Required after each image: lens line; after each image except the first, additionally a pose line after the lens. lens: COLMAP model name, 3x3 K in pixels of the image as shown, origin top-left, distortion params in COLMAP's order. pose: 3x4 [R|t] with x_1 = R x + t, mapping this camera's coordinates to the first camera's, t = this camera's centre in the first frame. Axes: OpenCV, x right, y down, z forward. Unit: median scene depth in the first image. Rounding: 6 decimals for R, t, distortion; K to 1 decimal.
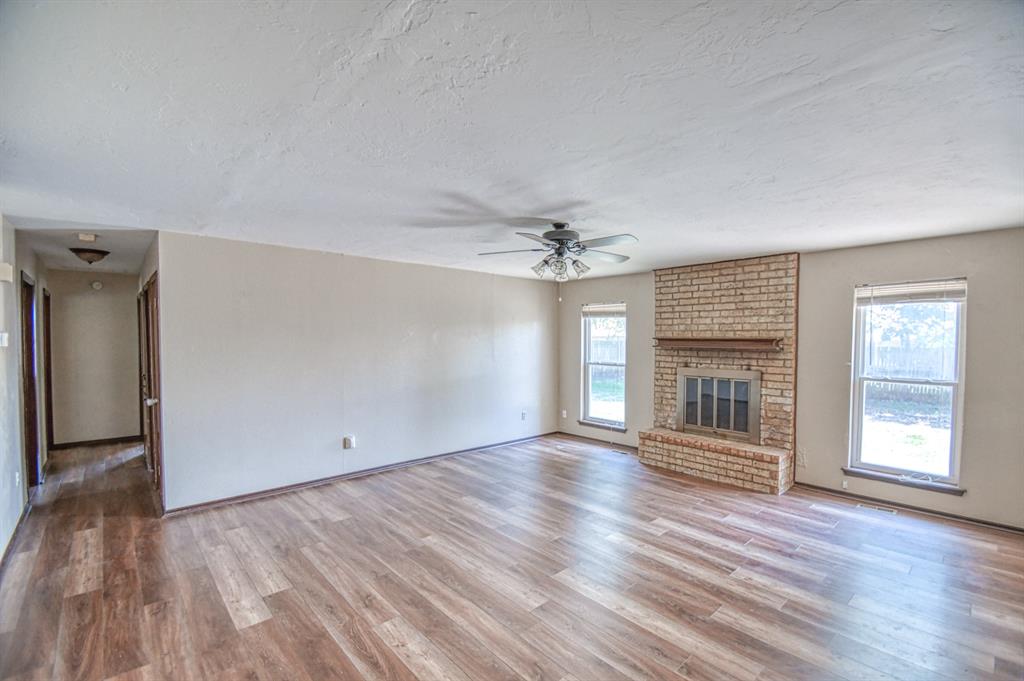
lens RADIAL K [[449.6, 0, 515.1], [0, 449.6, 350.0], [0, 0, 1]] dist [0.012463, -0.013232]
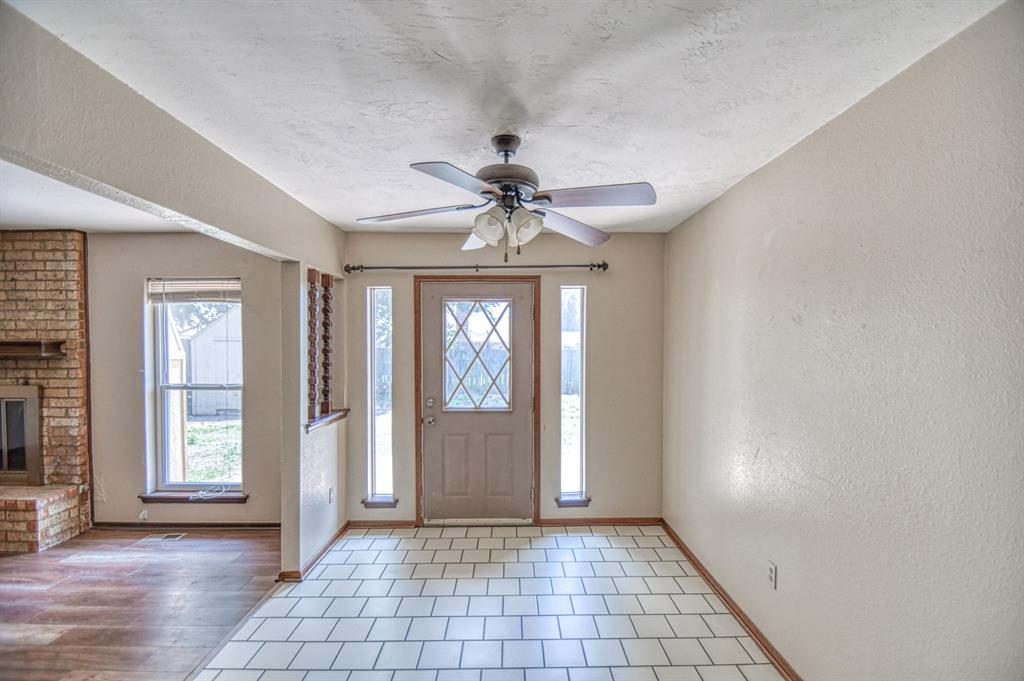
lens RADIAL K [[449.6, 0, 517.6], [0, 449.6, 351.0], [0, 0, 1]] dist [0.012463, -0.013232]
pose [[0.661996, -0.017181, 0.749310, 0.516367], [0.022151, 0.999749, 0.003353, 0.005543], [-0.749180, 0.014379, 0.662211, -0.075403]]
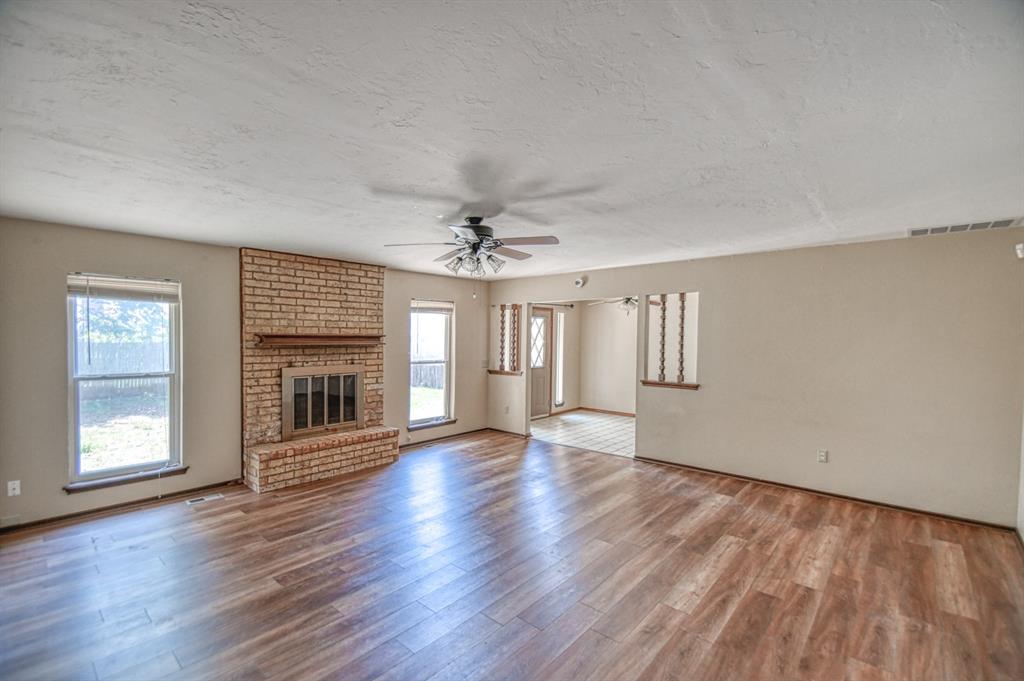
lens RADIAL K [[449.6, 0, 521.5], [0, 449.6, 348.3], [0, 0, 1]] dist [0.012463, -0.013232]
pose [[-0.121499, -0.028700, 0.992177, -0.638341], [0.022231, 0.999252, 0.031627, -0.019630], [-0.992343, 0.025900, -0.120770, 0.741033]]
